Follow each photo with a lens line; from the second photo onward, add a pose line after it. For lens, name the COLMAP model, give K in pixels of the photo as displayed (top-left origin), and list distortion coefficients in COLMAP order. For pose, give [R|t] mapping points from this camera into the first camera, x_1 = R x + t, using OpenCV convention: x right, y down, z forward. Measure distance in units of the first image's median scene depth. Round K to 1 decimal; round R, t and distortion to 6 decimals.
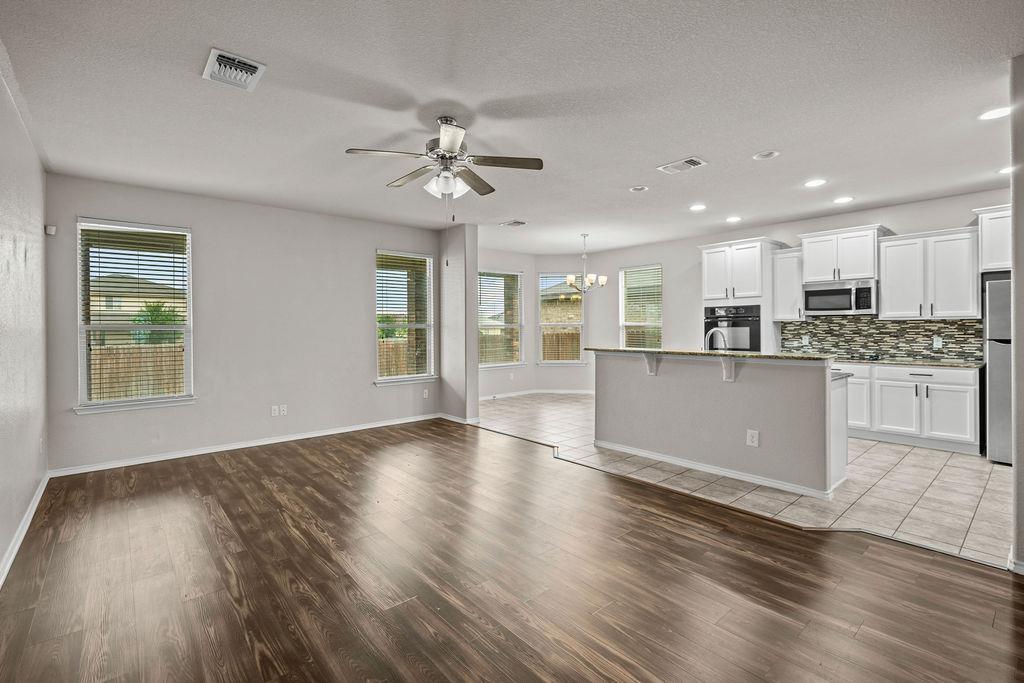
lens RADIAL K [[463.6, 0, 509.7], [0, 463.6, 330.6], [0, 0, 1]] dist [-0.002915, 0.001763]
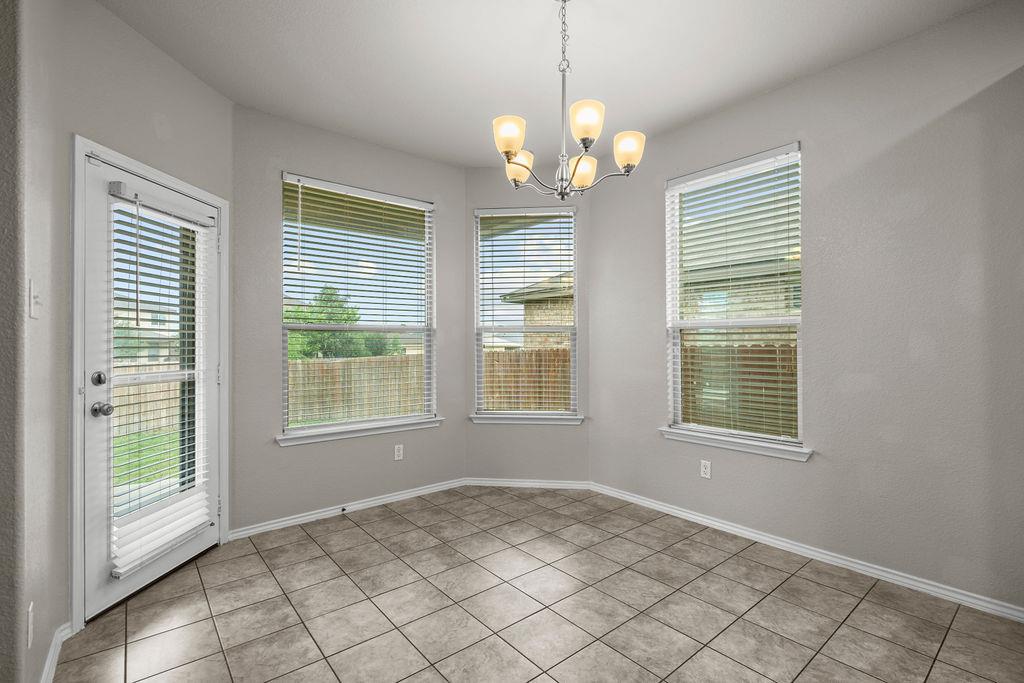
lens RADIAL K [[463.6, 0, 507.7], [0, 463.6, 344.5], [0, 0, 1]] dist [-0.002915, 0.001763]
pose [[0.999600, -0.000265, -0.028288, 0.186340], [-0.000078, 0.999926, -0.012135, 0.013829], [0.028289, 0.012132, 0.999526, 0.988783]]
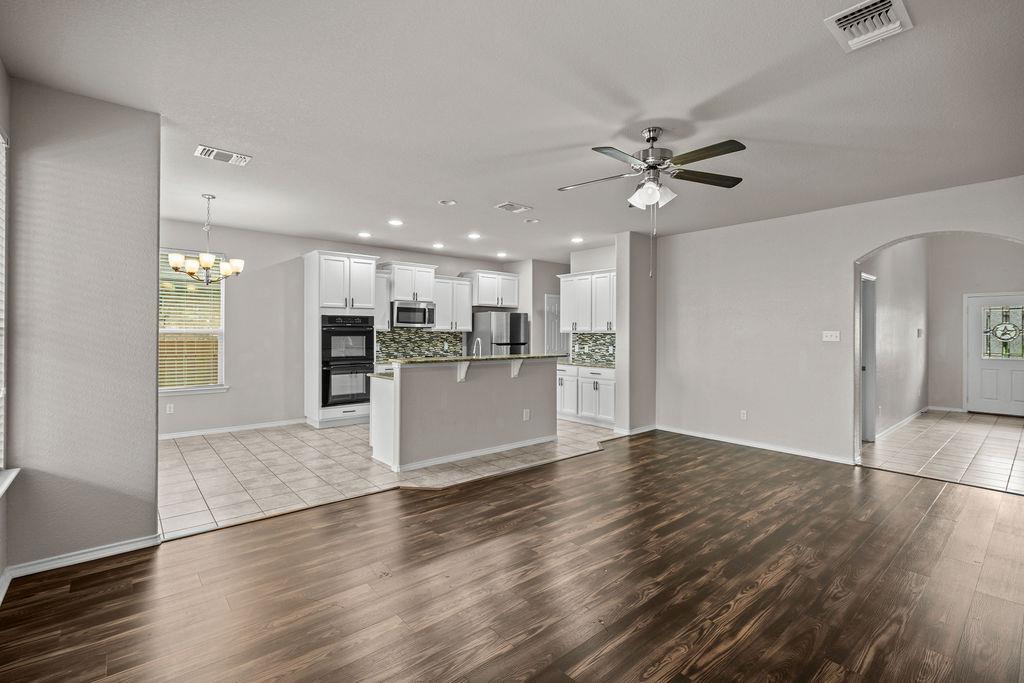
lens RADIAL K [[463.6, 0, 506.4], [0, 463.6, 333.2], [0, 0, 1]] dist [-0.002915, 0.001763]
pose [[0.001057, 0.006062, 0.999981, -0.674485], [0.001265, 0.999981, -0.006064, -0.008309], [-0.999999, 0.001271, 0.001049, 0.785333]]
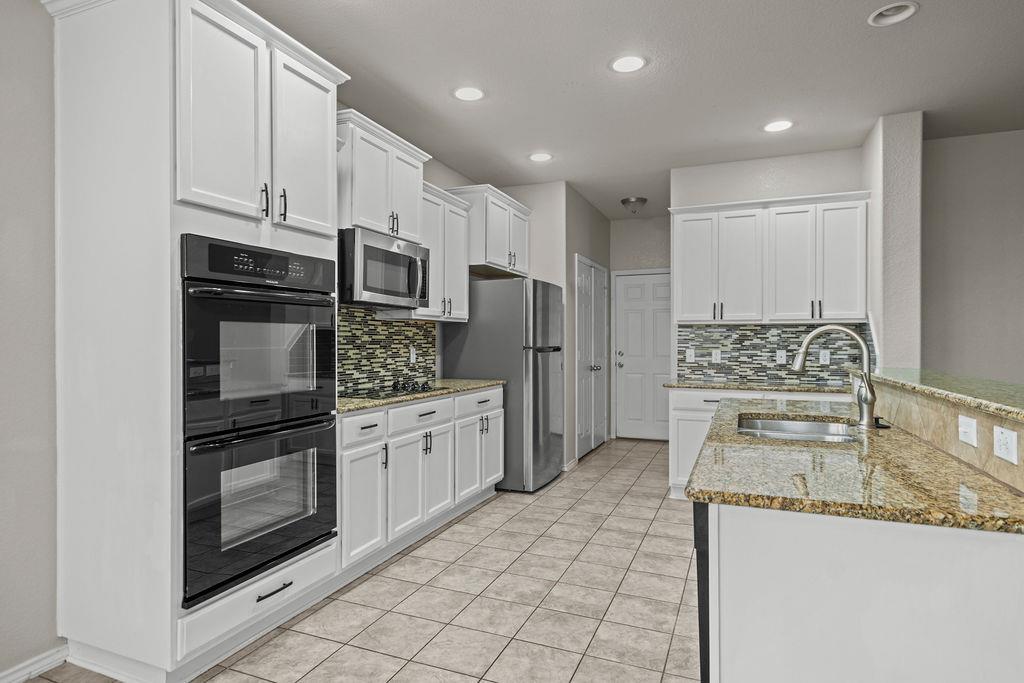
lens RADIAL K [[564.1, 0, 512.6], [0, 564.1, 339.3], [0, 0, 1]] dist [0.002001, 0.000020]
pose [[-0.461154, 0.007488, 0.887289, 0.112960], [0.006849, 0.999965, -0.004879, 0.007225], [-0.887294, 0.003827, -0.461189, 1.247877]]
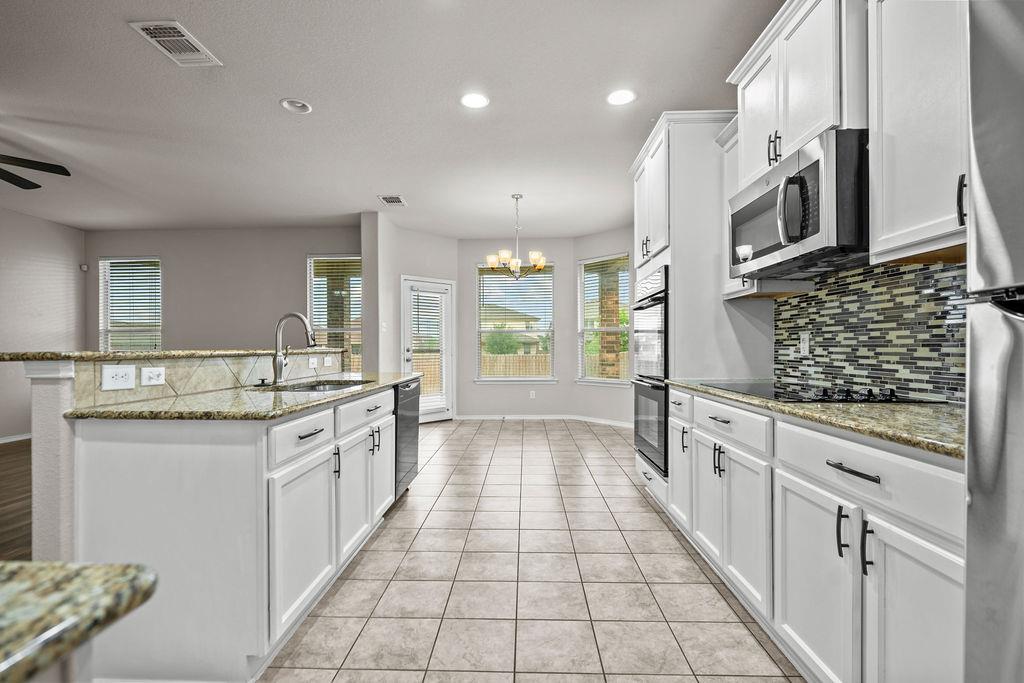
lens RADIAL K [[463.6, 0, 508.7], [0, 463.6, 345.0], [0, 0, 1]] dist [-0.002915, 0.001763]
pose [[0.736749, 0.000672, -0.676166, 0.849920], [-0.005292, 0.999975, -0.004772, 0.029556], [0.676146, 0.007094, 0.736734, 0.648786]]
